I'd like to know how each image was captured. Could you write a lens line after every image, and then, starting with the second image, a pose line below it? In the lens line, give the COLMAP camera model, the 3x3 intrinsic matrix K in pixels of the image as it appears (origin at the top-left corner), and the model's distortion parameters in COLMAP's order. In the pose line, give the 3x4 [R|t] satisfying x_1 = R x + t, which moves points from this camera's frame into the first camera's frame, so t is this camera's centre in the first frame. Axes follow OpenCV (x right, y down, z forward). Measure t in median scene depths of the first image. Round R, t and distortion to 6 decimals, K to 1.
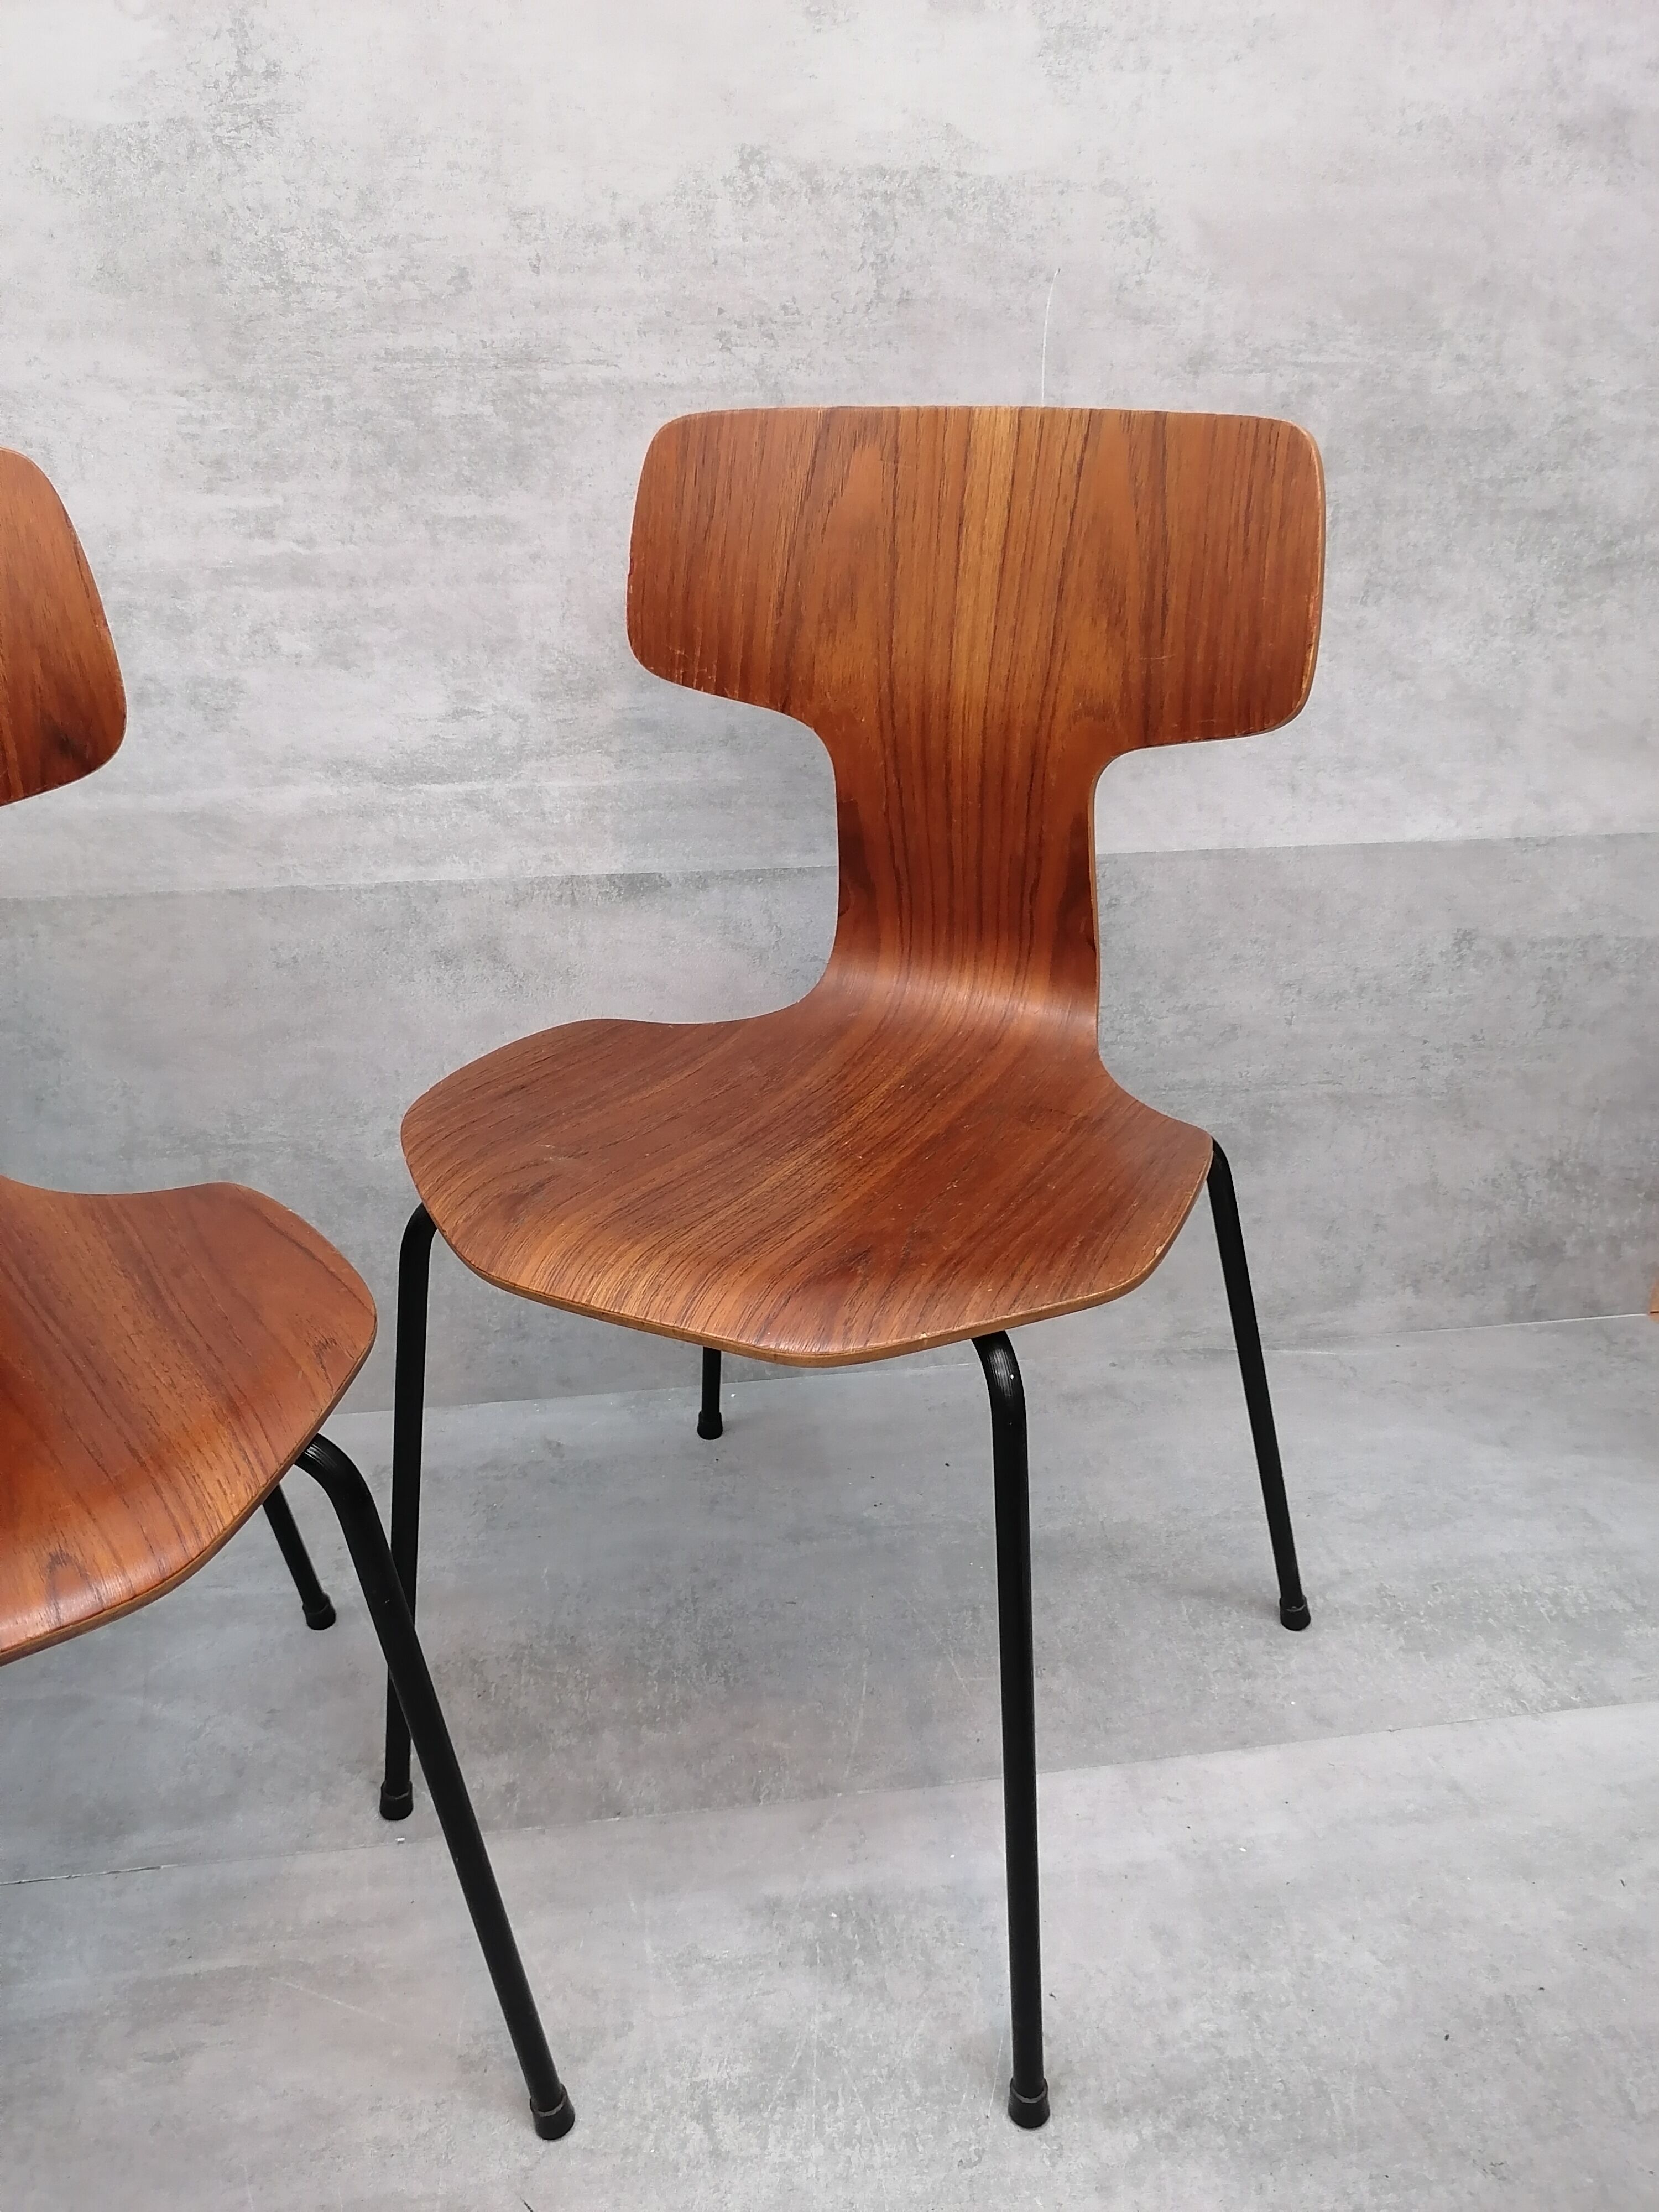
lens RADIAL K [[1673.8, 0, 833.4], [0, 1673.8, 1102.0], [0, 0, 1]] dist [-0.024946, 0.023072]
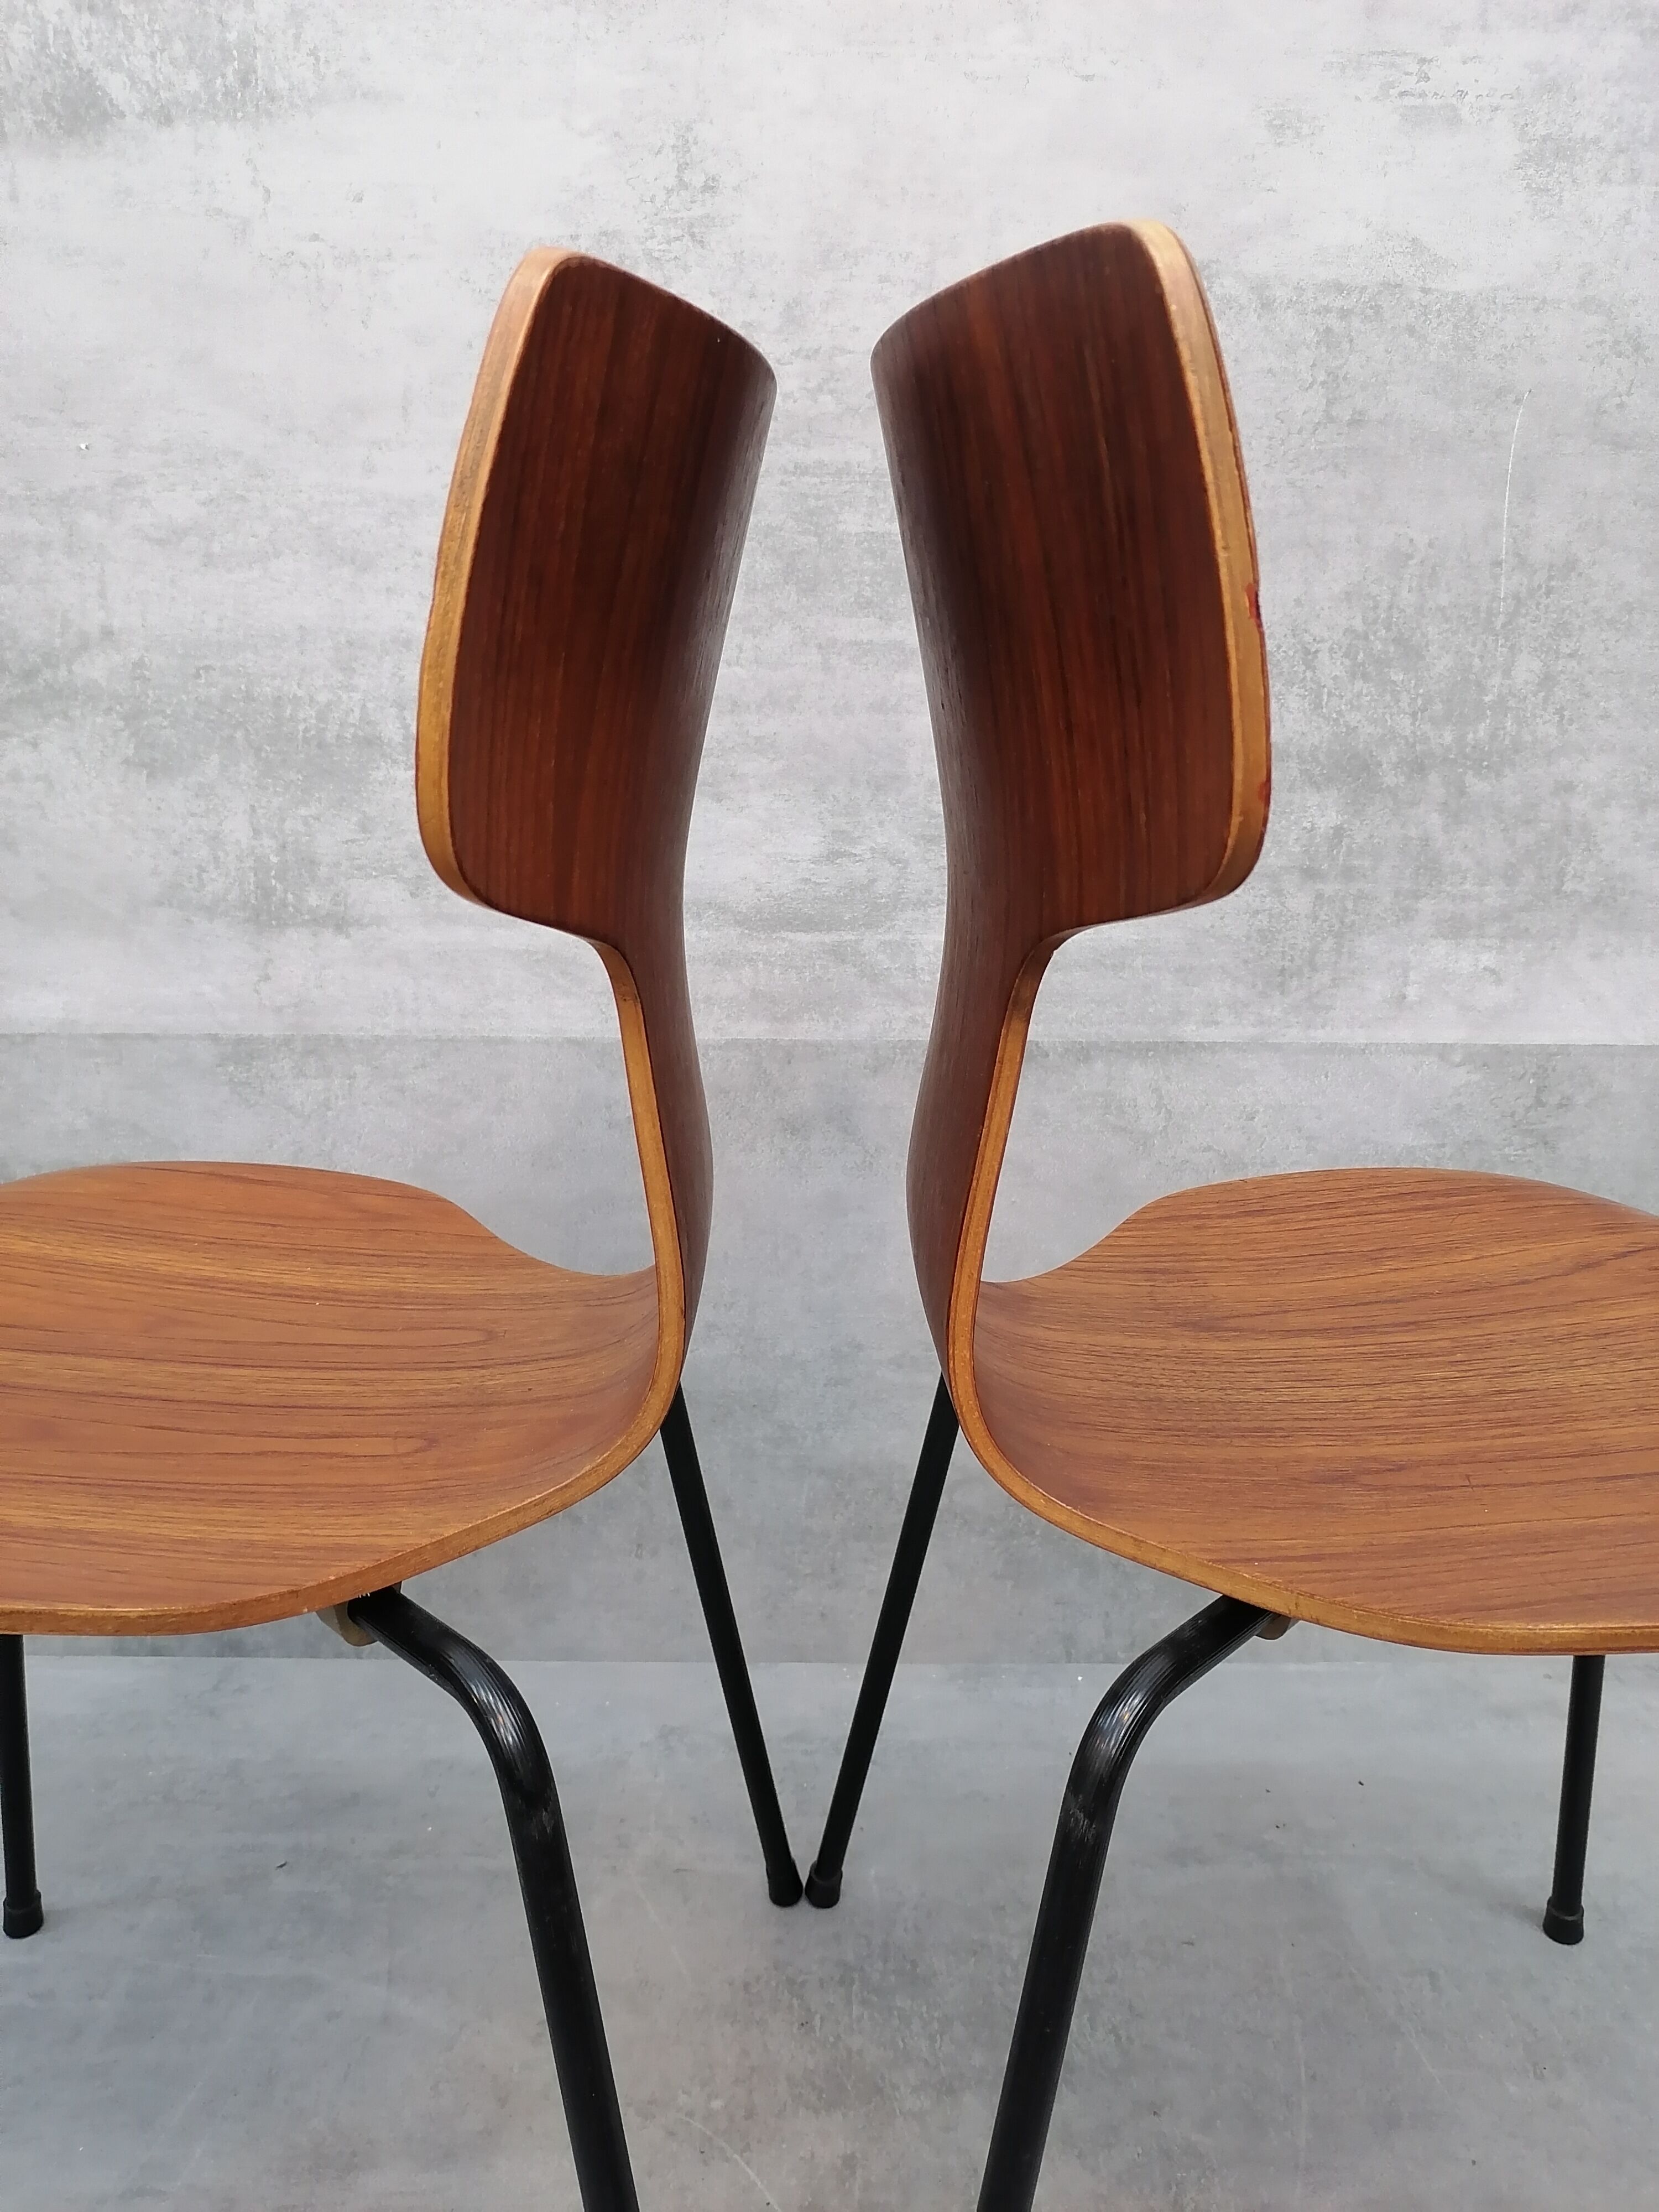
lens RADIAL K [[1673.8, 0, 828.4], [0, 1673.8, 1104.0], [0, 0, 1]] dist [-0.024946, 0.023072]
pose [[0.992126, 0.039621, -0.118808, -0.125378], [-0.061564, 0.980400, -0.187150, 0.076699], [0.109065, 0.192990, 0.975120, 0.156720]]
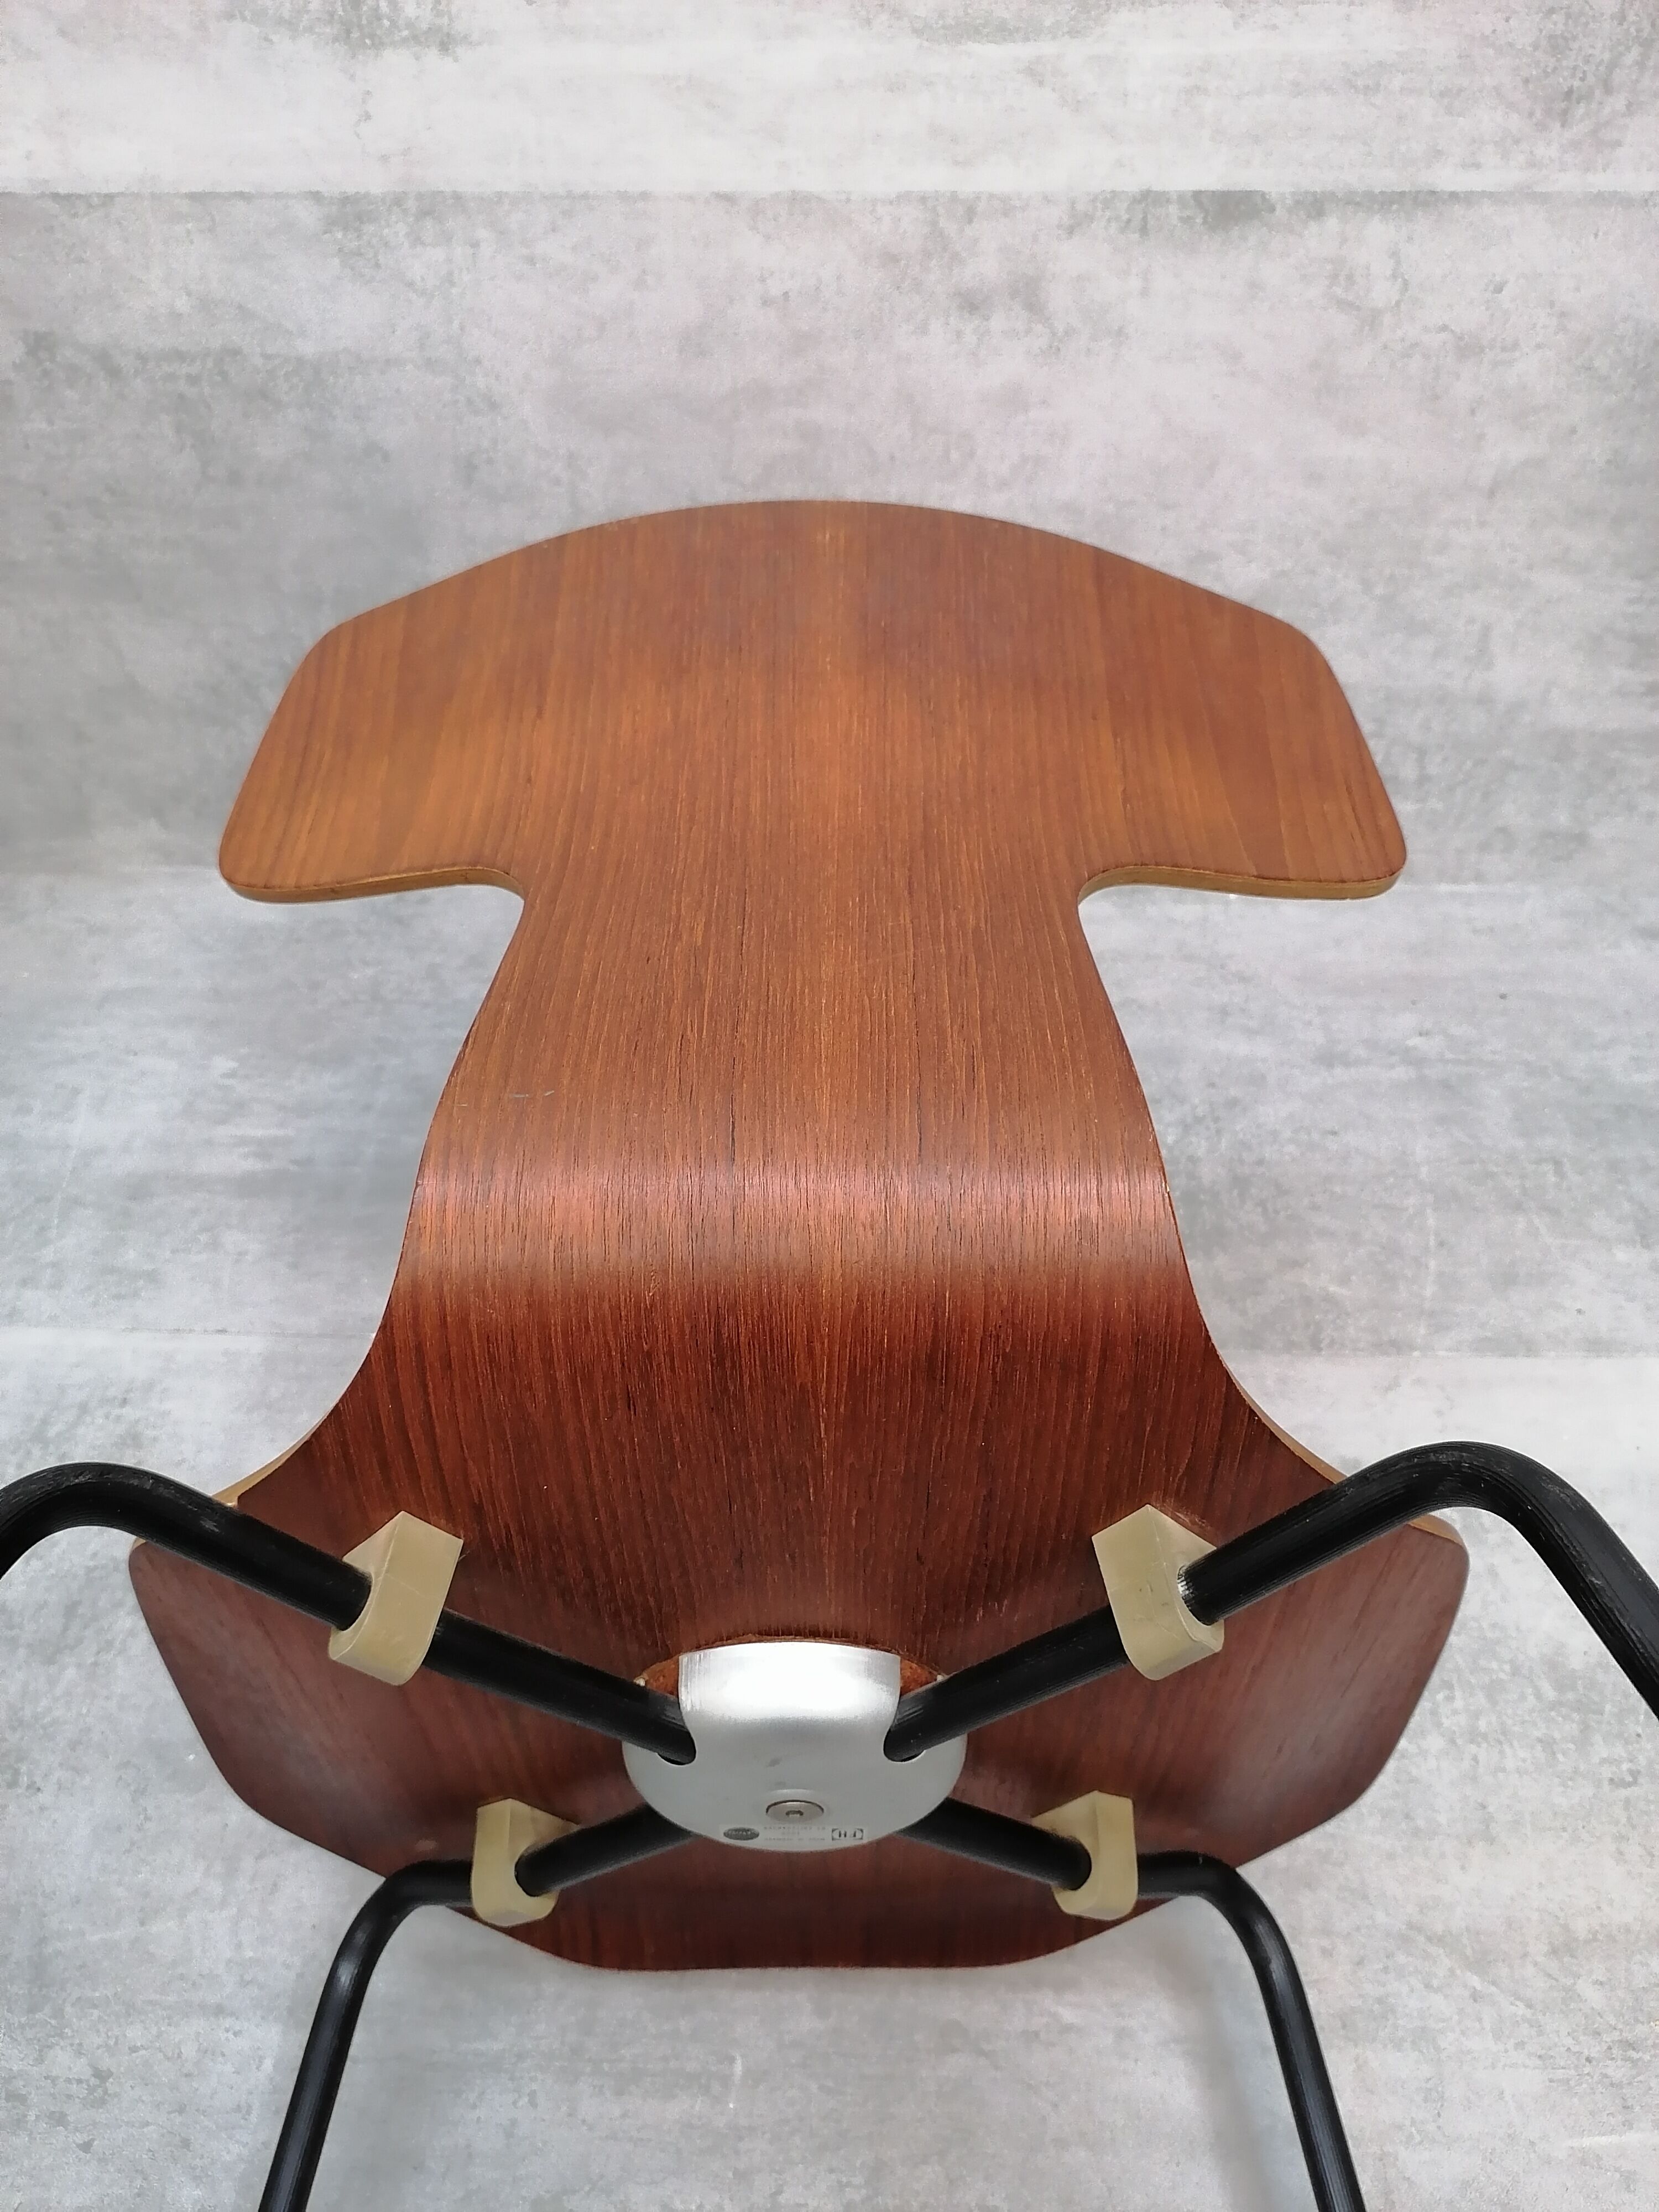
lens RADIAL K [[1673.8, 0, 825.9], [0, 1673.8, 1102.3], [0, 0, 1]] dist [-0.024946, 0.023072]
pose [[0.986281, 0.101715, -0.130012, -0.184902], [-0.062745, 0.959489, 0.274669, 0.073336], [0.152683, -0.262744, 0.952709, 0.167311]]
